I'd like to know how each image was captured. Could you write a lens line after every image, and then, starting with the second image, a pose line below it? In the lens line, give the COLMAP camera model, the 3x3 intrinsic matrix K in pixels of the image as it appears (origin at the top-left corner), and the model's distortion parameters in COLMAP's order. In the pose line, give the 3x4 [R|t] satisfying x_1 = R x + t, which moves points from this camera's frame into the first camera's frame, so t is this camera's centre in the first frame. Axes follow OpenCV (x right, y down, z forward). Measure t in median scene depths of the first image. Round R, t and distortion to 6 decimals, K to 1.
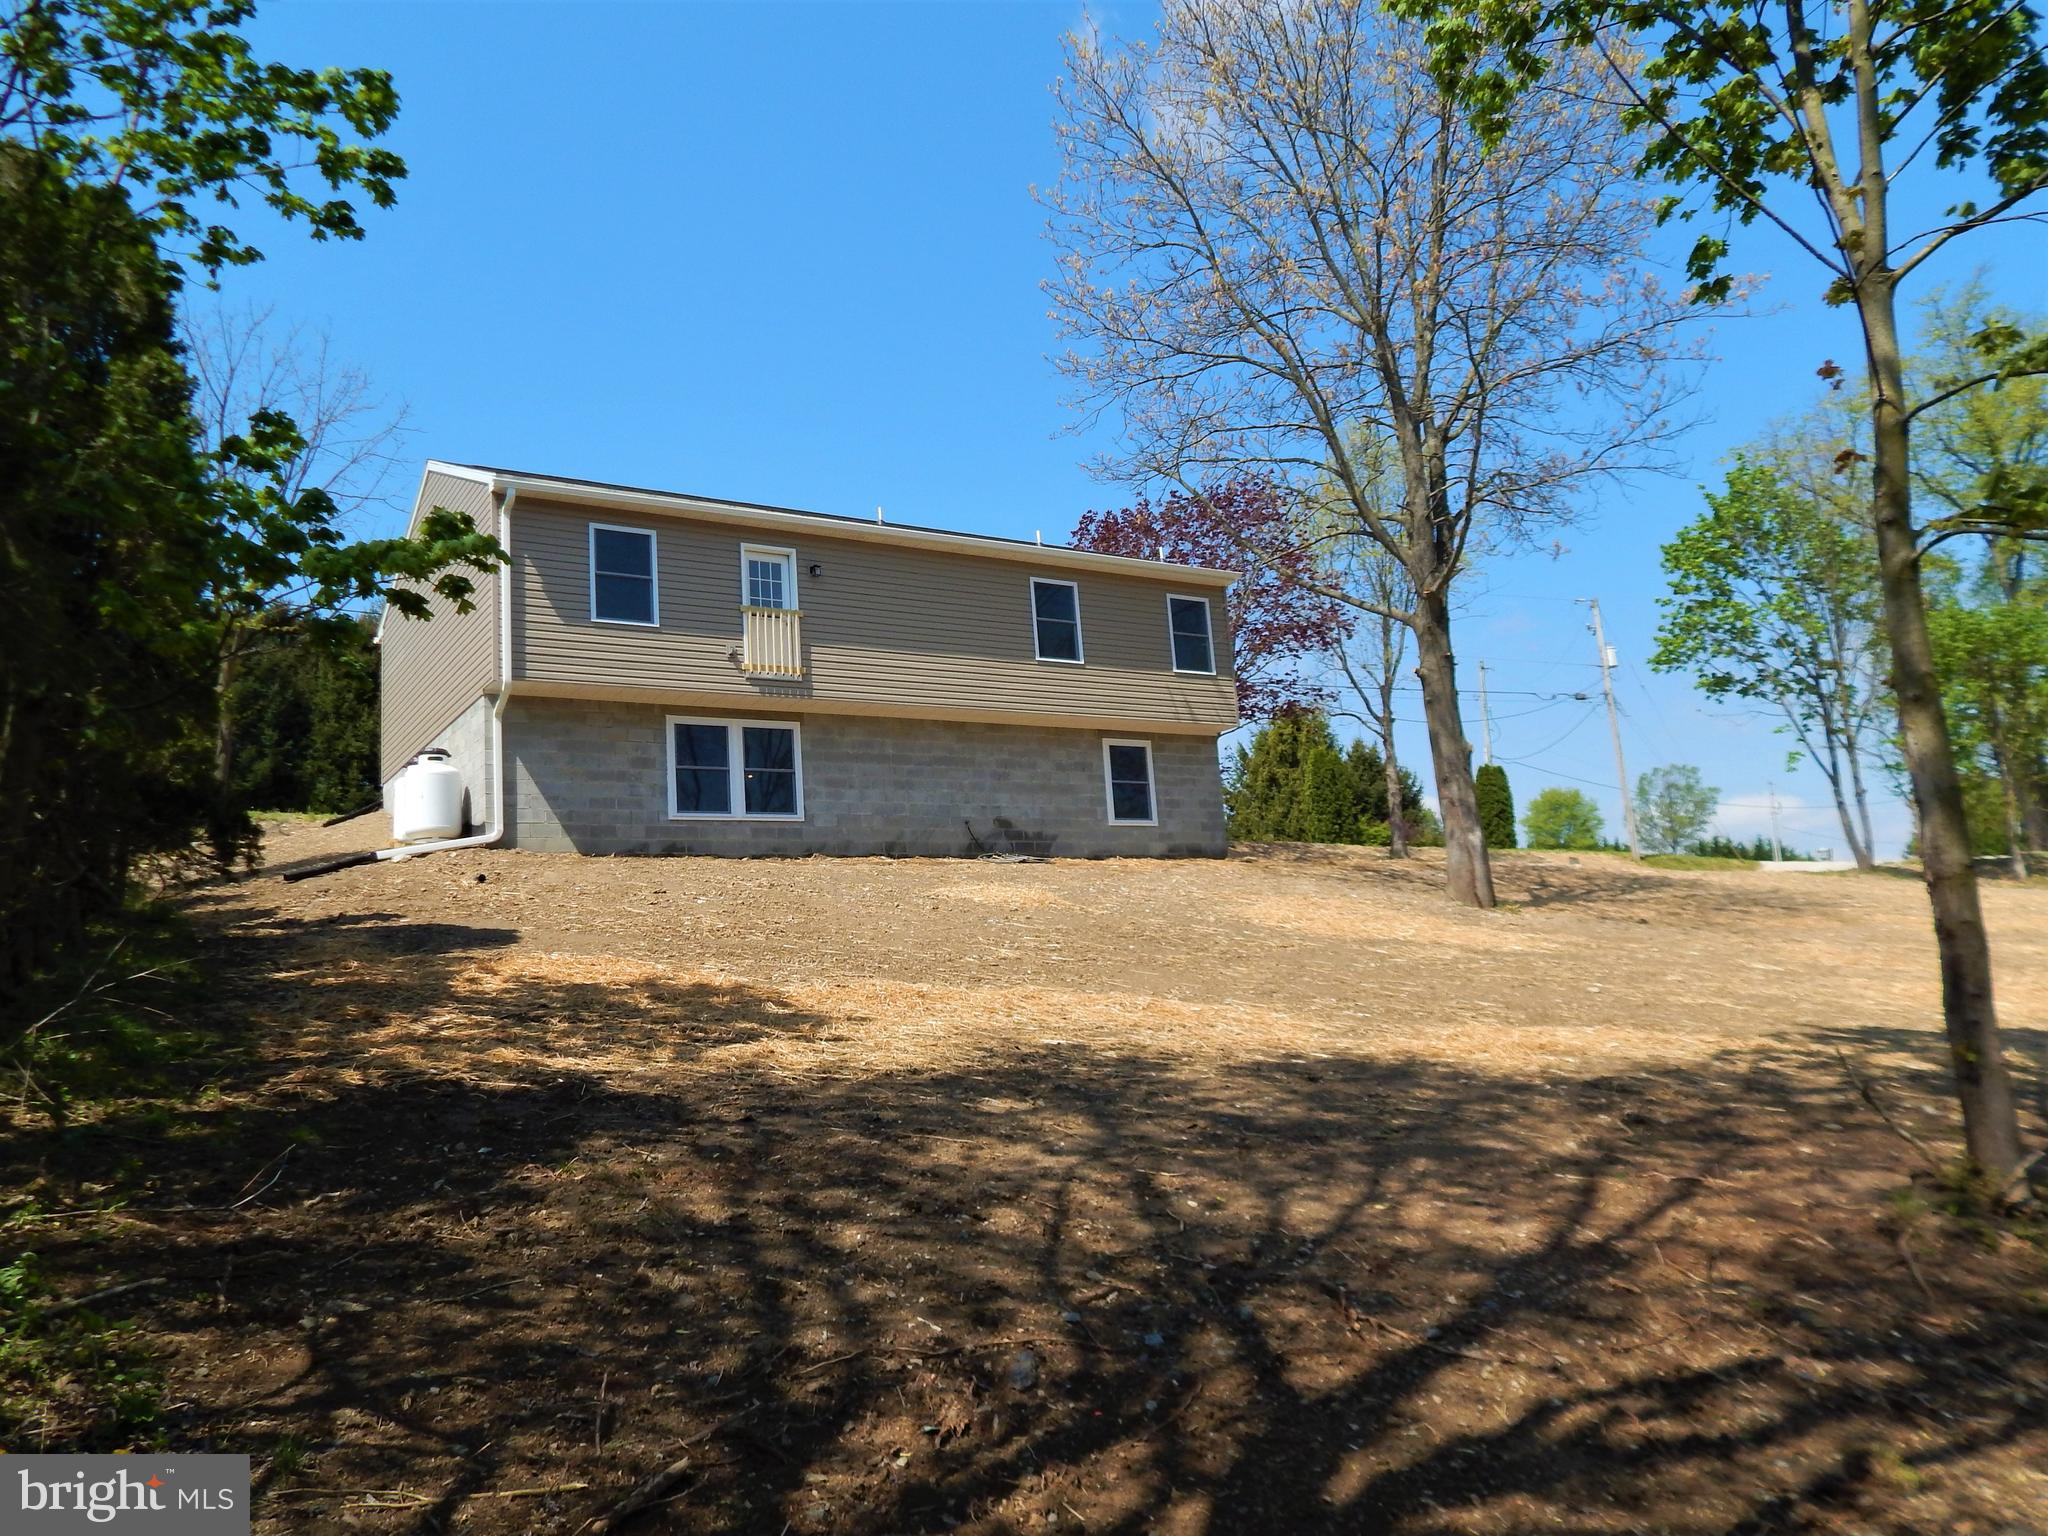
lens RADIAL K [[1498.6, 0, 1025.3], [0, 1498.6, 749.4], [0, 0, 1]] dist [0.005179, 0.003690]
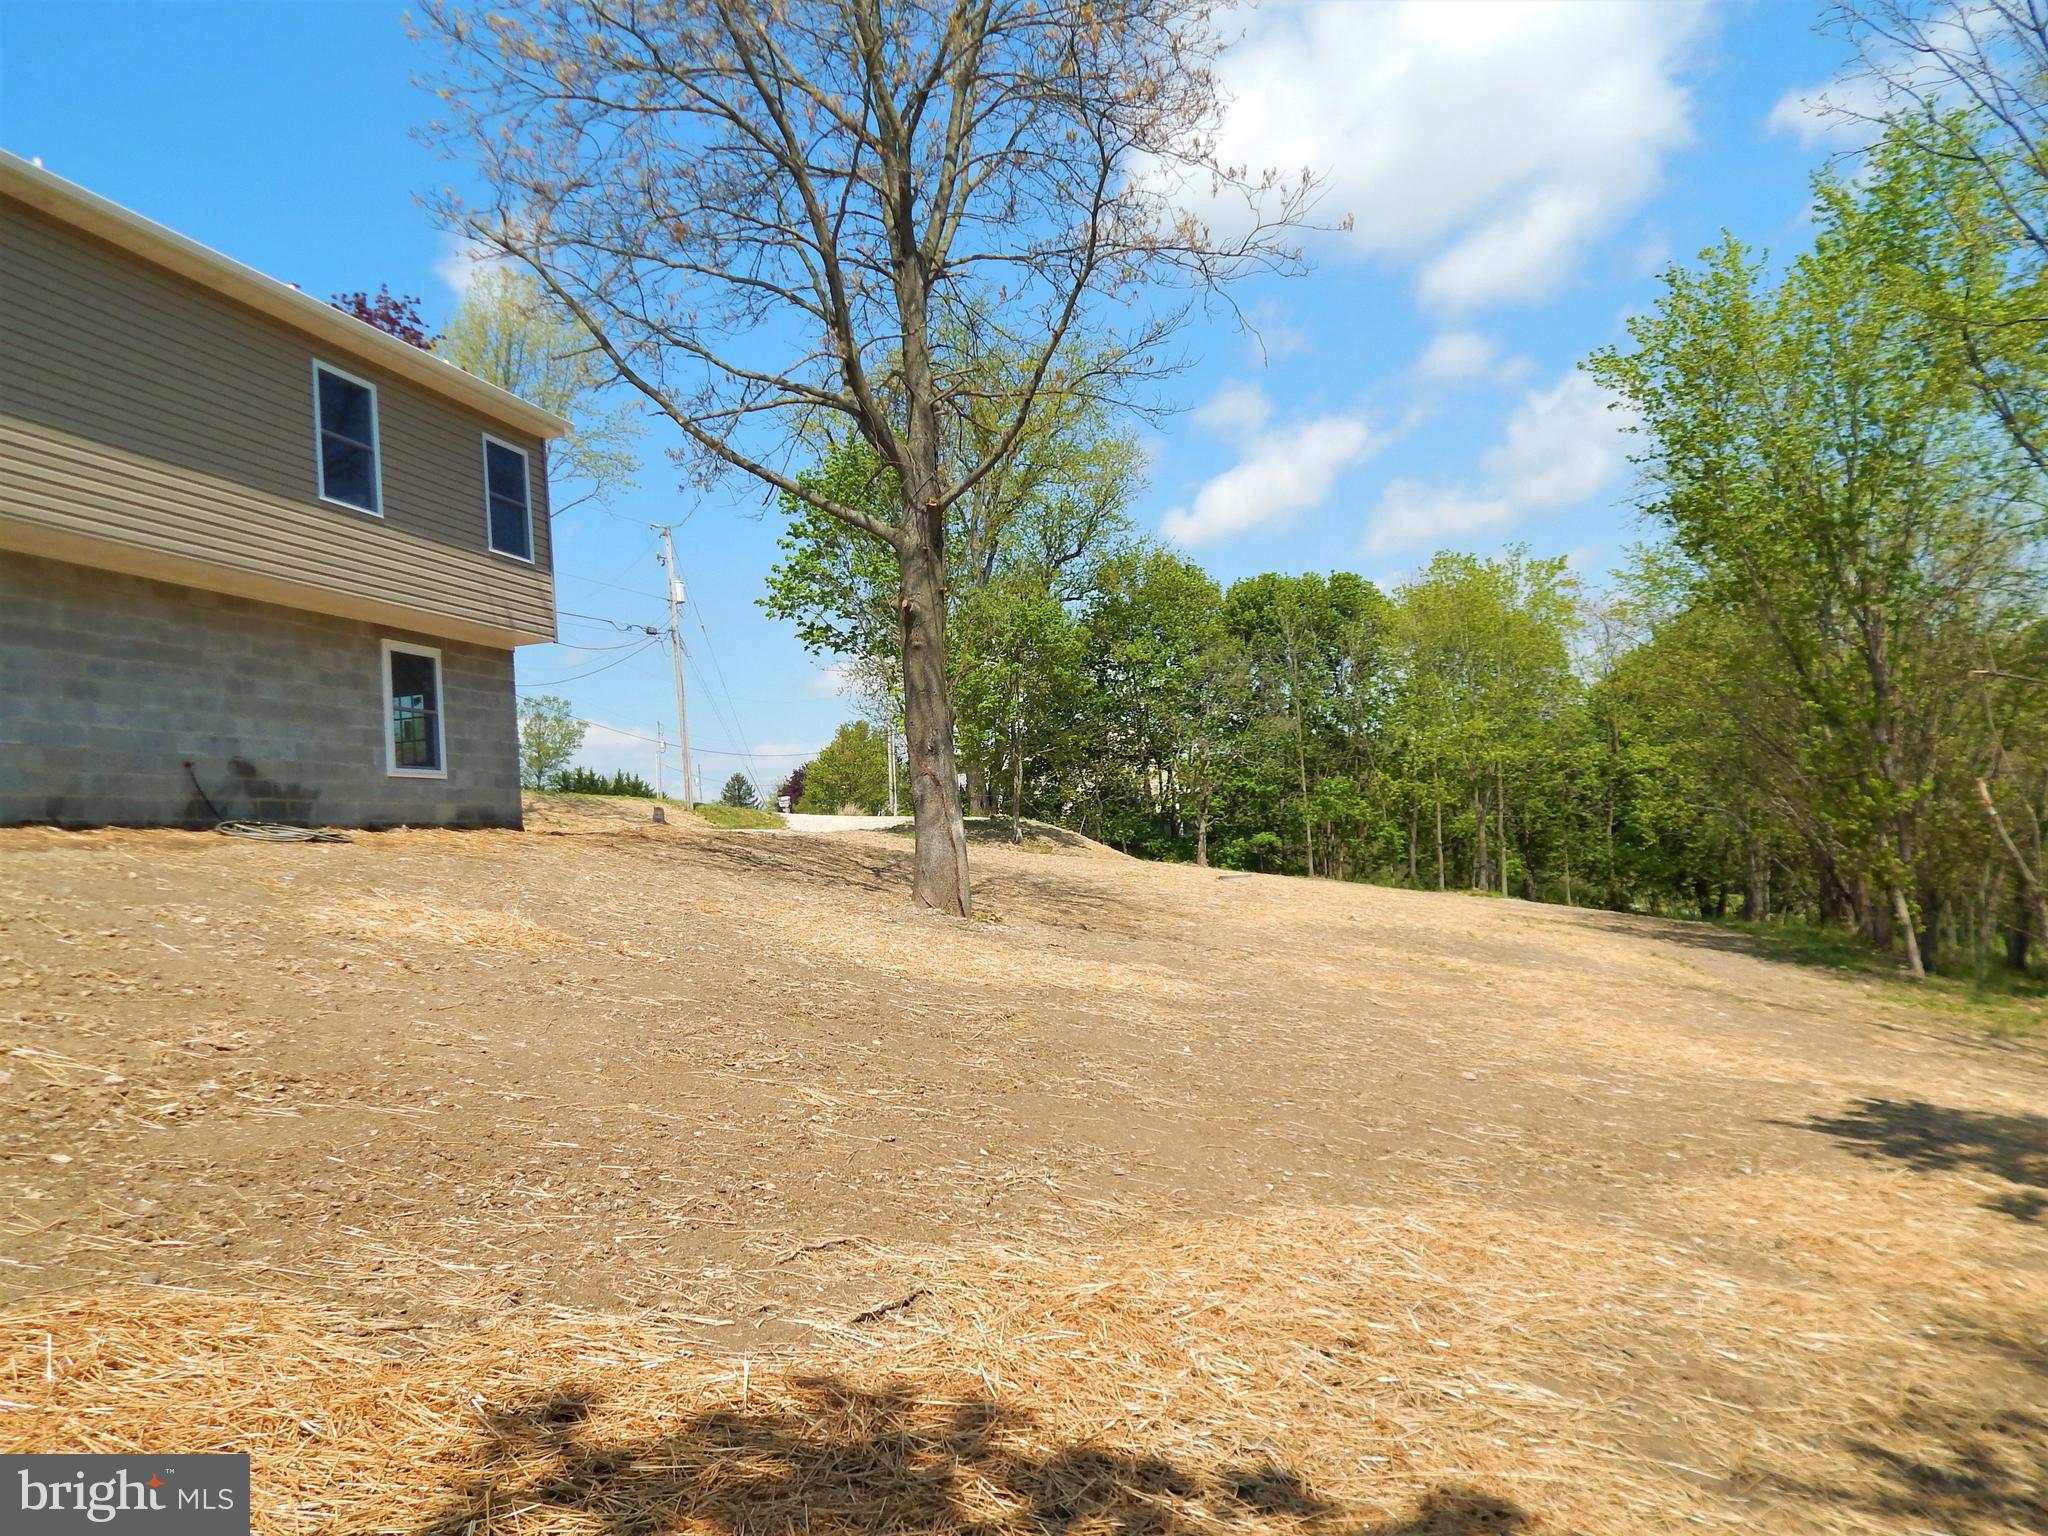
lens RADIAL K [[1503.6, 0, 1021.5], [0, 1503.6, 757.5], [0, 0, 1]] dist [0.002582, -0.004010]
pose [[0.728857, 0.059329, 0.682091, -0.193729], [-0.099163, 0.994882, 0.019425, 0.003537], [-0.677447, -0.081796, 0.731010, 0.363681]]
